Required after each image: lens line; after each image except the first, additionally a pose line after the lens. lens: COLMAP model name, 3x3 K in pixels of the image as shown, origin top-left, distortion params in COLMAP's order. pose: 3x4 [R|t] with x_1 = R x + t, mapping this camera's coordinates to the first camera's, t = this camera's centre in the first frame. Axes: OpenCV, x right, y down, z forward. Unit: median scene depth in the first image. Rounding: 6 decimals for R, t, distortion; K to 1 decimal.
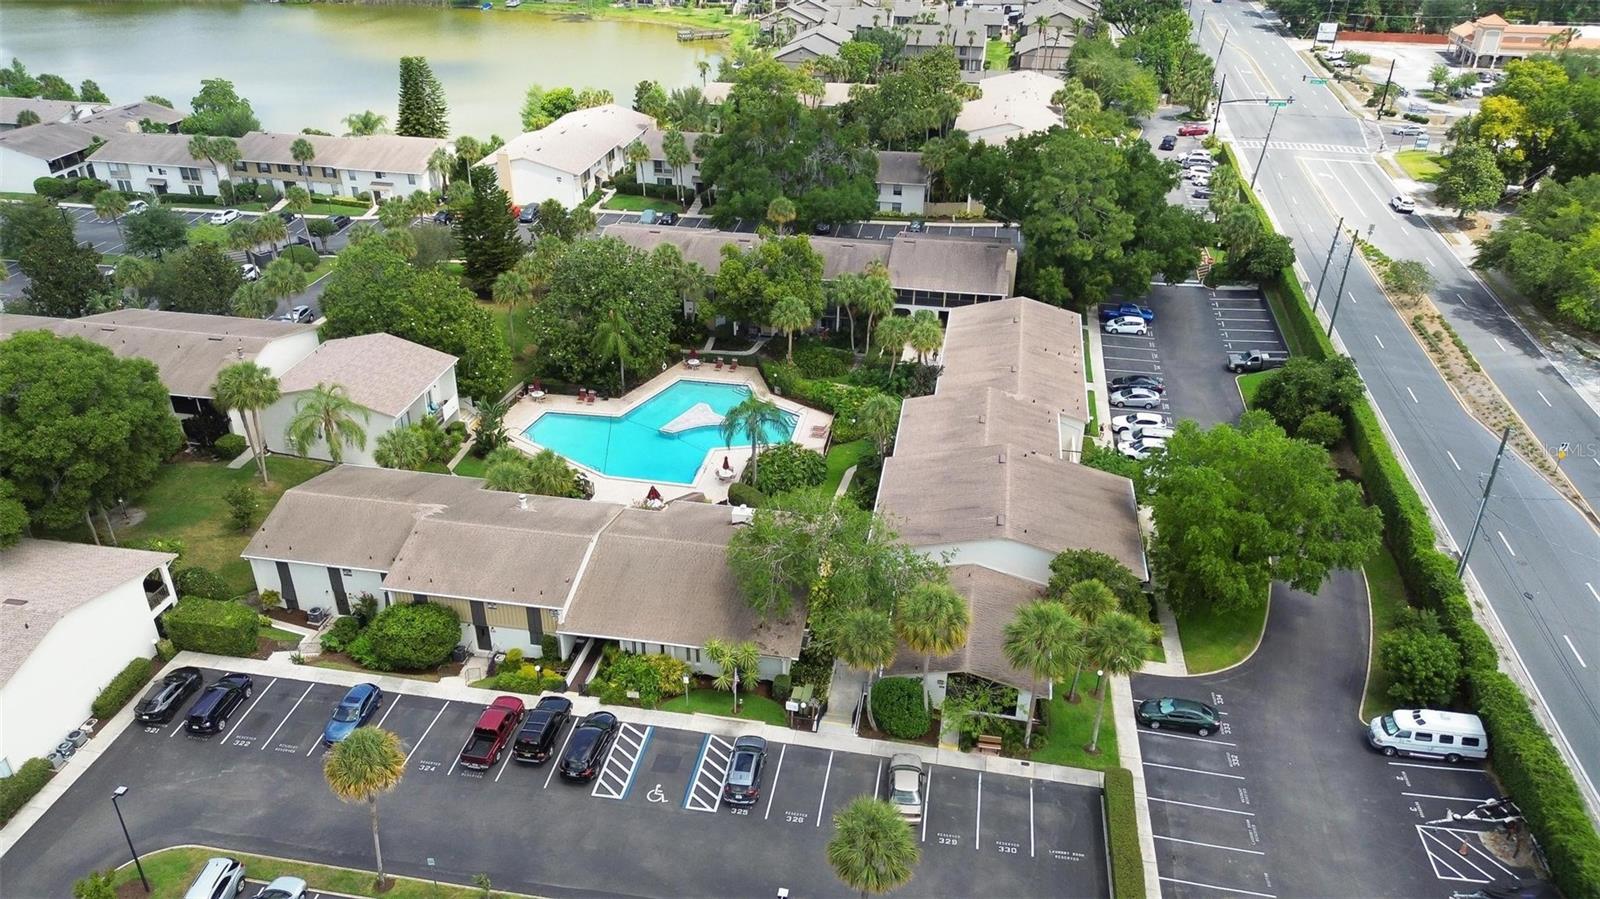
lens RADIAL K [[1145.3, 0, 800.0], [0, 1145.3, 449.5], [0, 0, 1]] dist [0.083471, -0.093812]
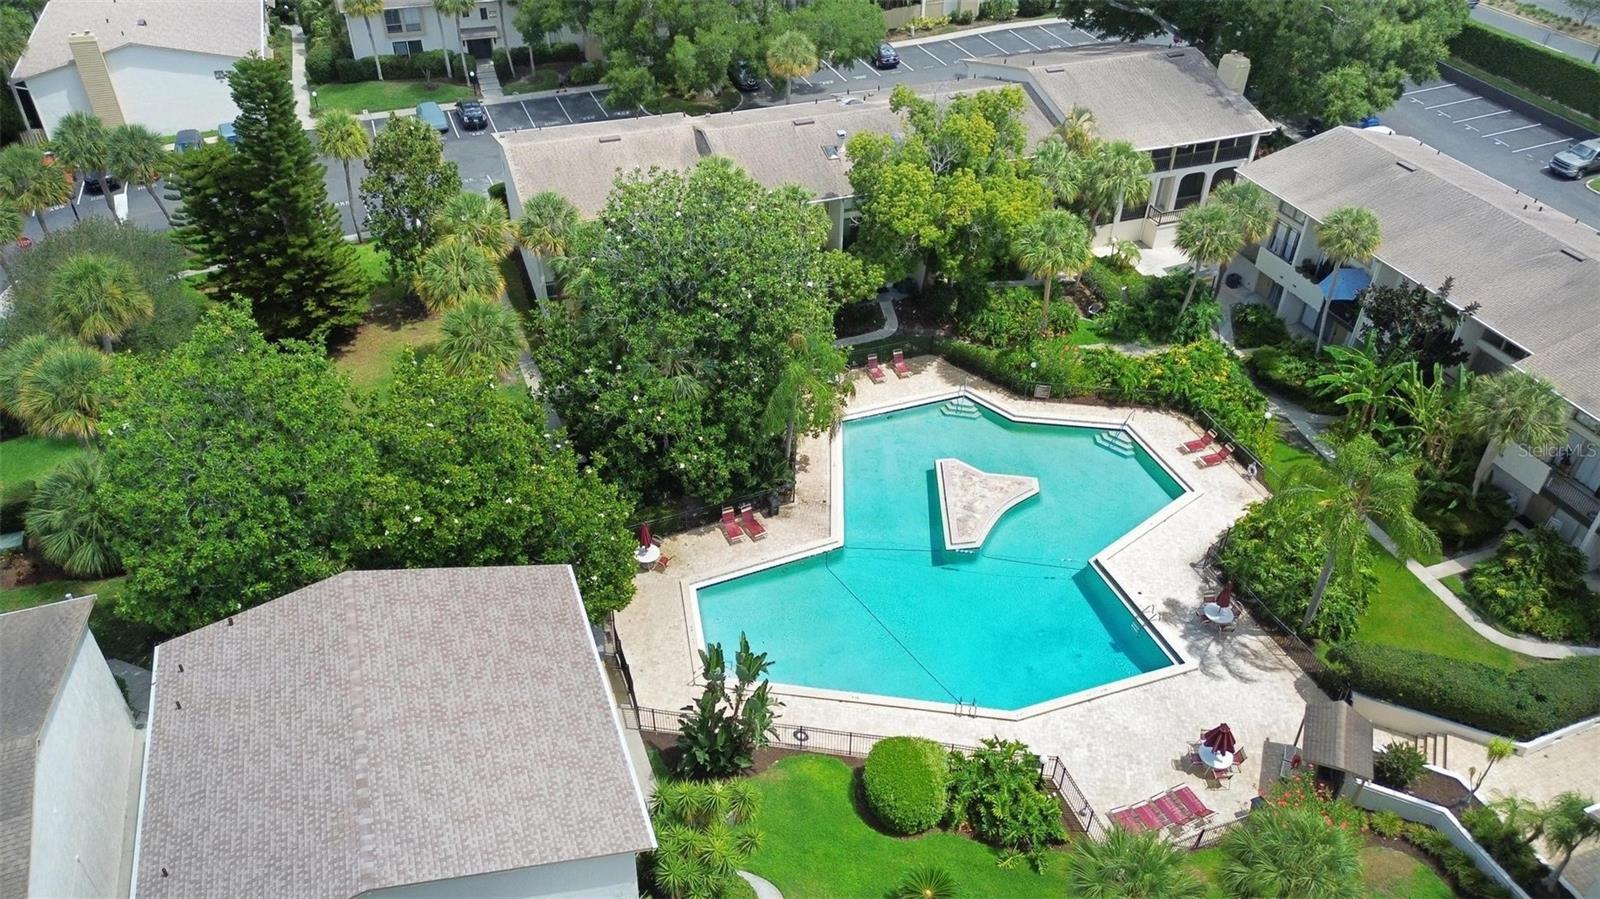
lens RADIAL K [[1145.3, 0, 800.0], [0, 1145.3, 449.5], [0, 0, 1]] dist [0.083471, -0.093812]
pose [[0.866353, -0.299961, 0.399320, -0.310410], [0.244053, 0.951851, 0.185521, -0.140710], [-0.435742, -0.063272, 0.897845, 0.533836]]
